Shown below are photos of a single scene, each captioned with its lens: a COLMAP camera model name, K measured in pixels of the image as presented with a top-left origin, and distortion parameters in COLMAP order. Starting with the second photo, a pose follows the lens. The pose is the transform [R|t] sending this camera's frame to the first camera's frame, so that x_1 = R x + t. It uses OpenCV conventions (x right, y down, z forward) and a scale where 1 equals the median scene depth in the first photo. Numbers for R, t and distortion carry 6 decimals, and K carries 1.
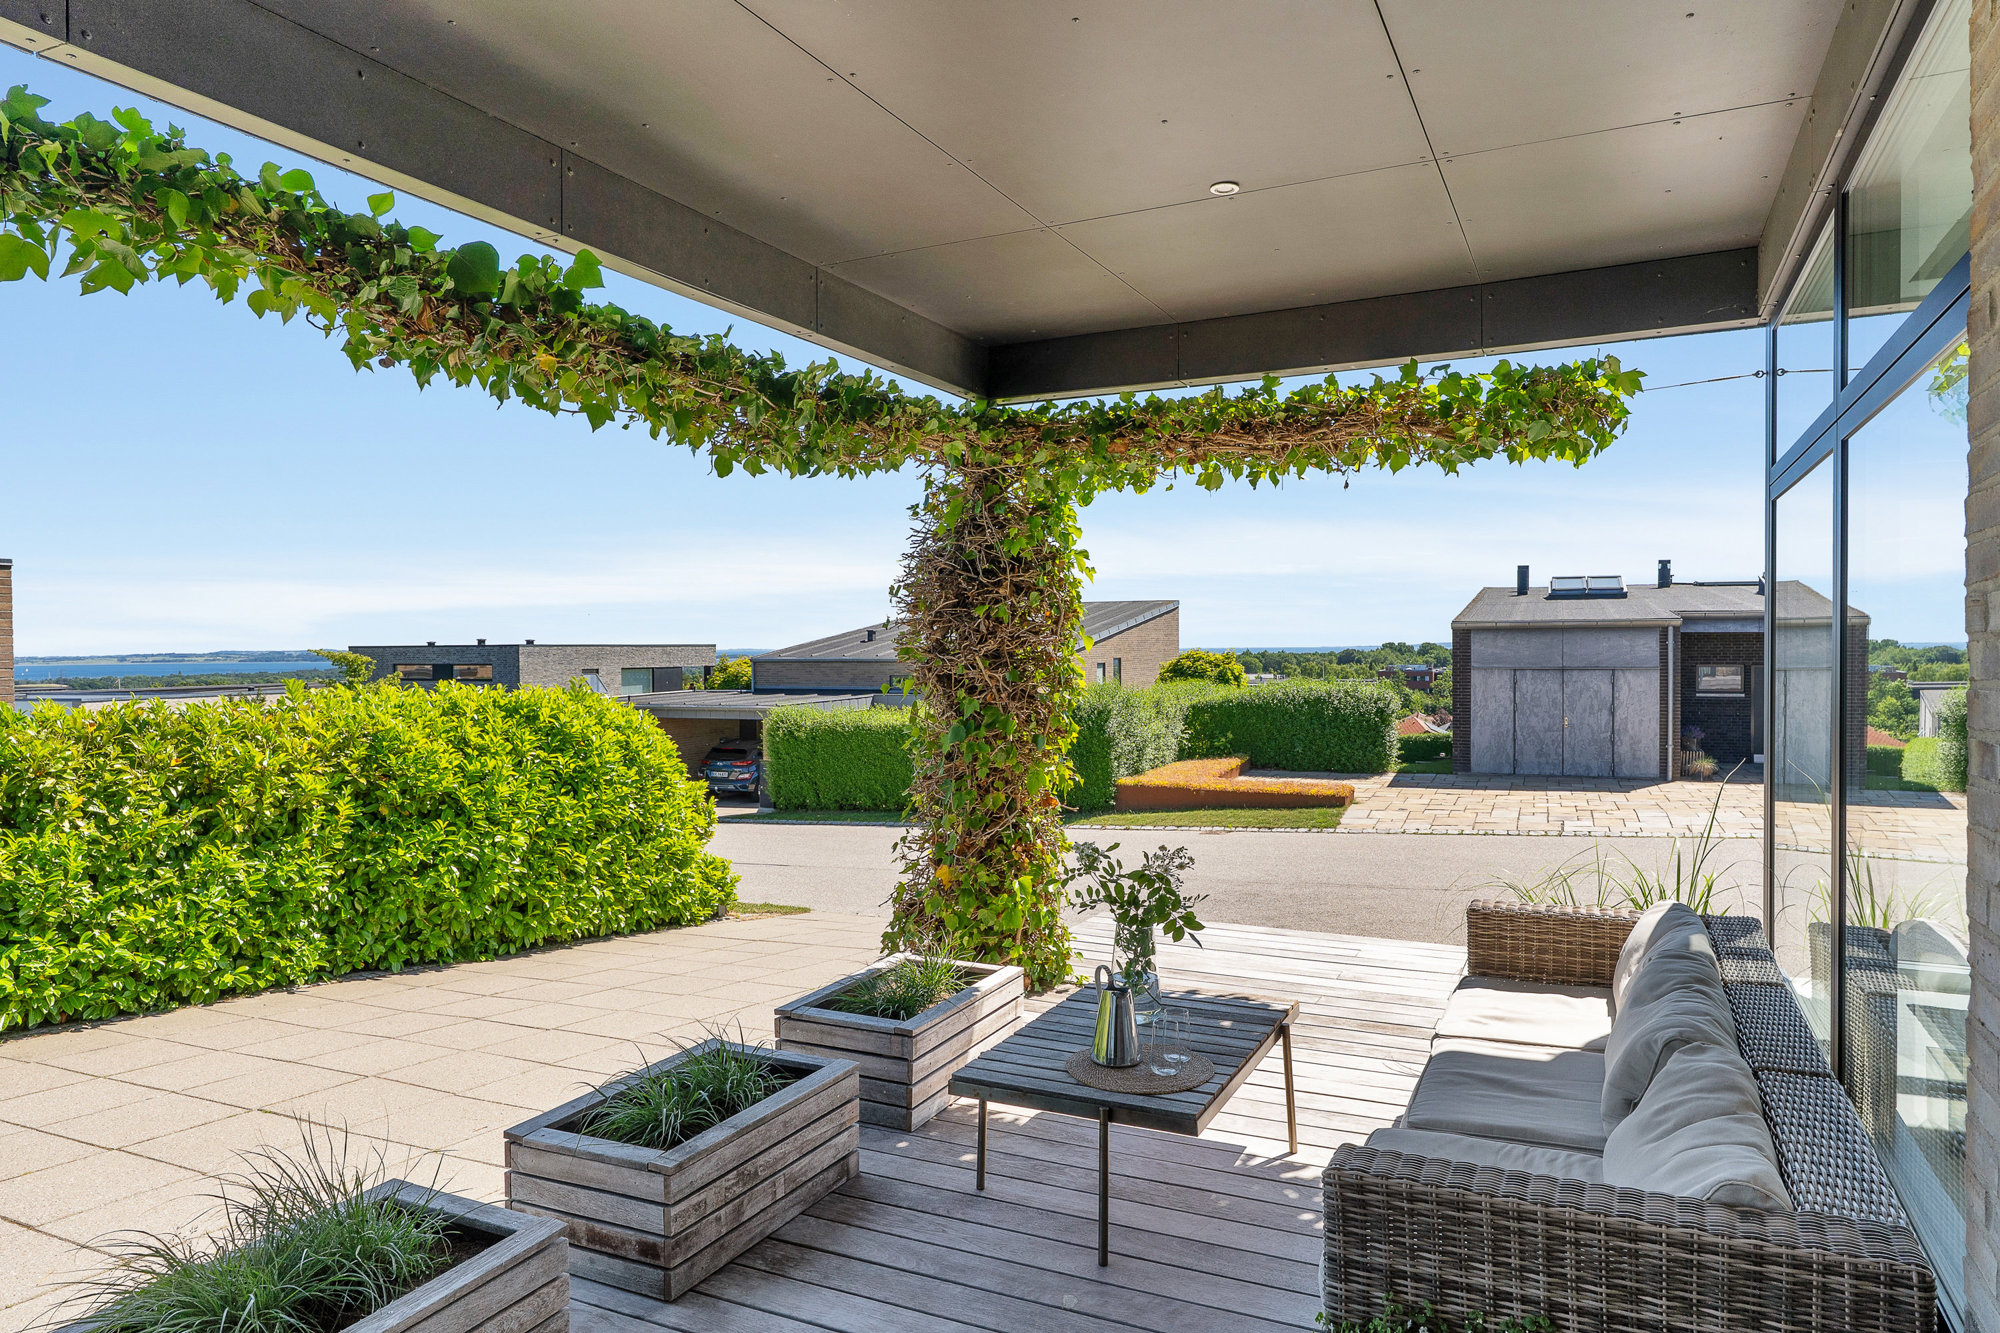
lens RADIAL K [[1265.5, 0, 1000.0], [0, 1265.5, 666.5], [0, 0, 1]] dist [0.000953, 0.000060]
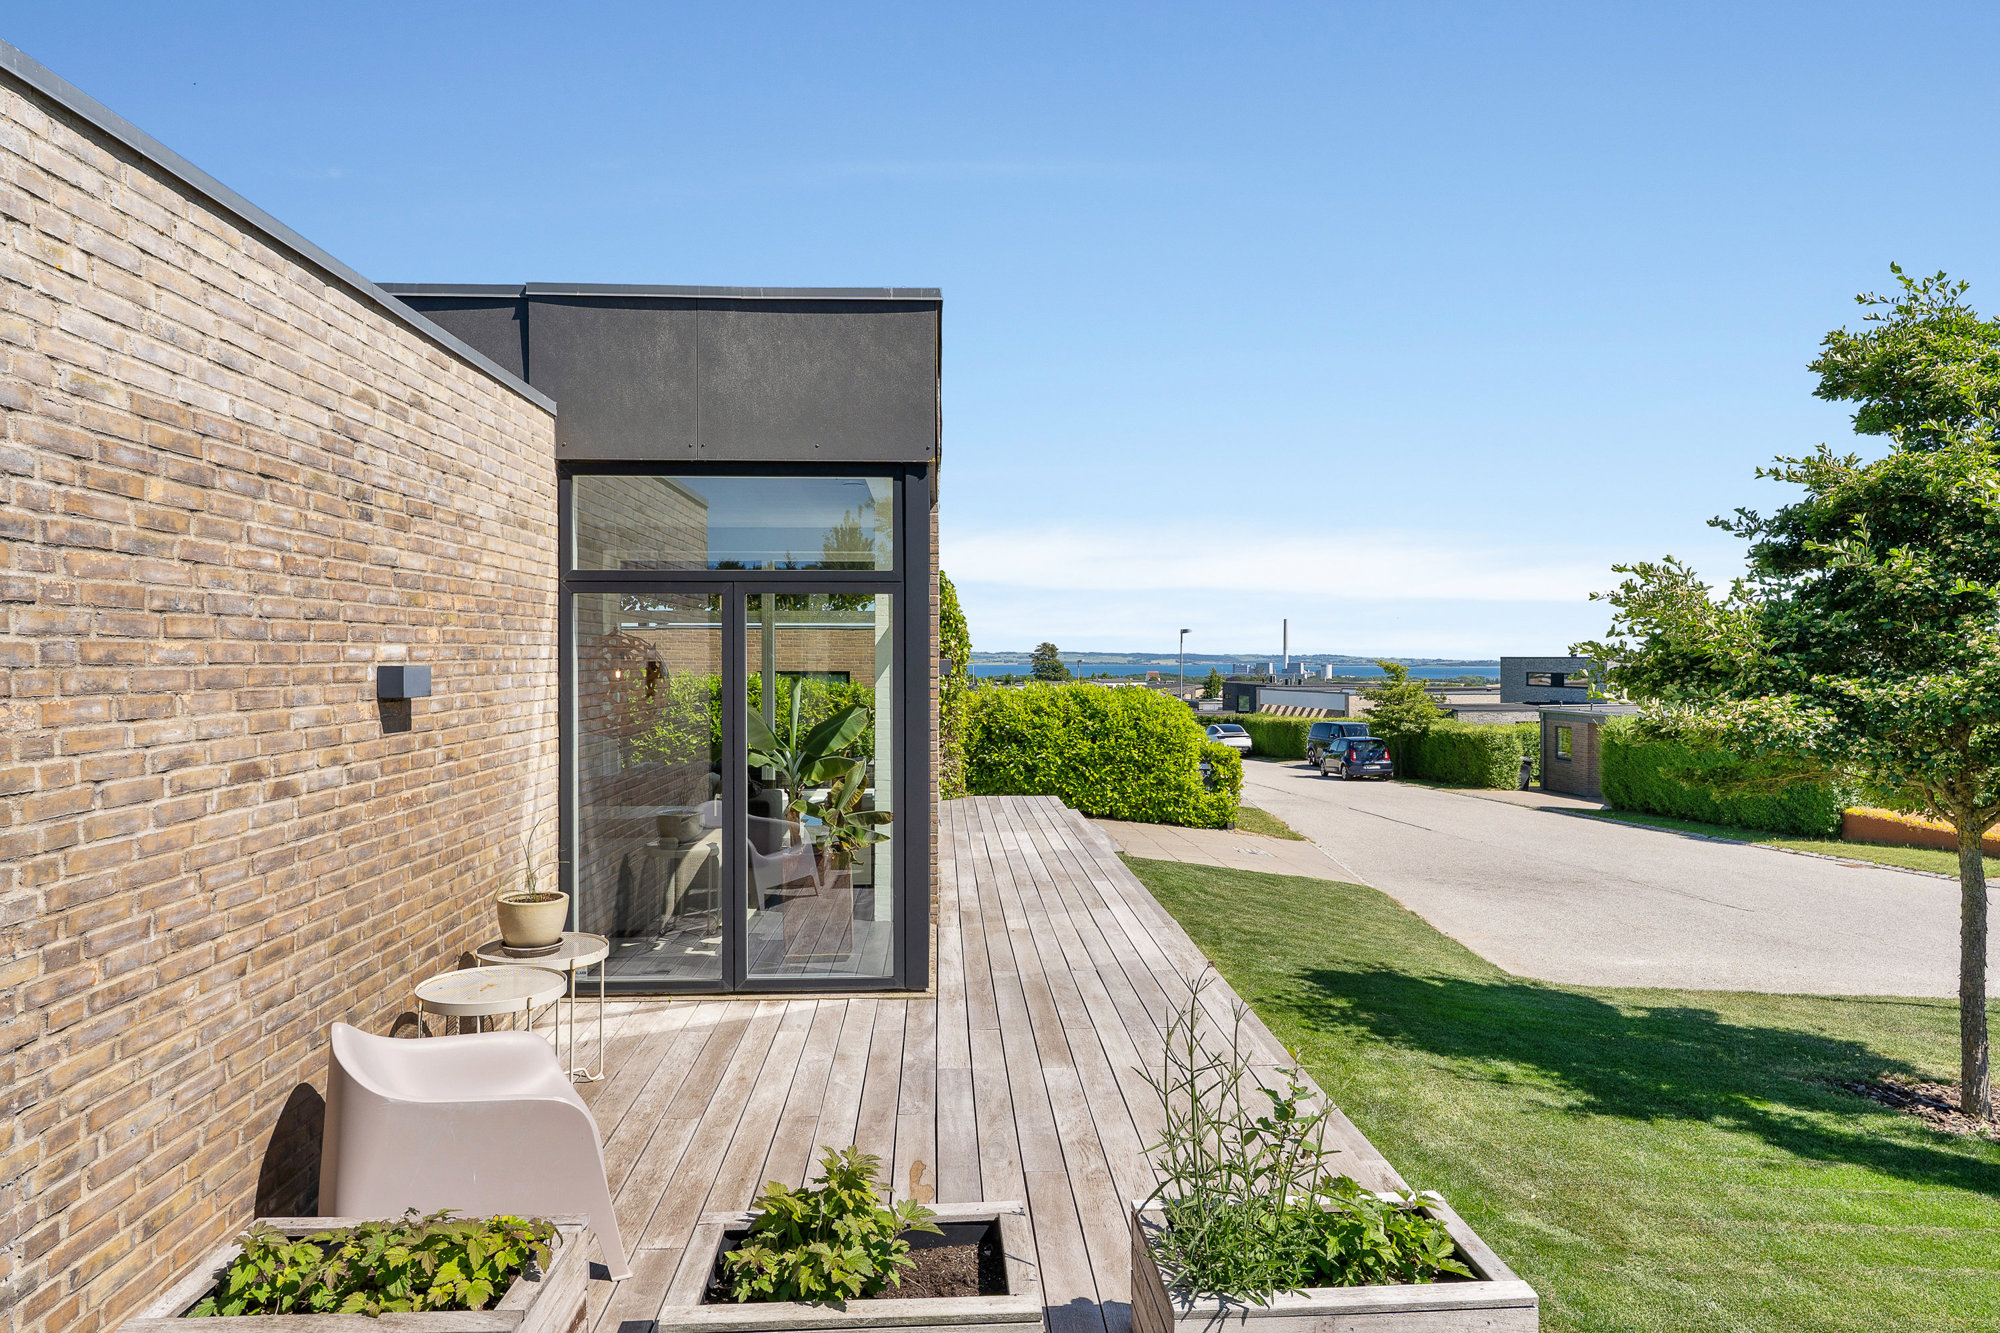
lens RADIAL K [[1265.5, 0, 1000.0], [0, 1265.5, 666.5], [0, 0, 1]] dist [0.000953, 0.000060]
pose [[0.484624, 0.016600, -0.874565, 1.126791], [-0.021261, 0.999748, 0.007194, -0.022380], [0.874464, 0.015108, 0.484854, -0.073109]]
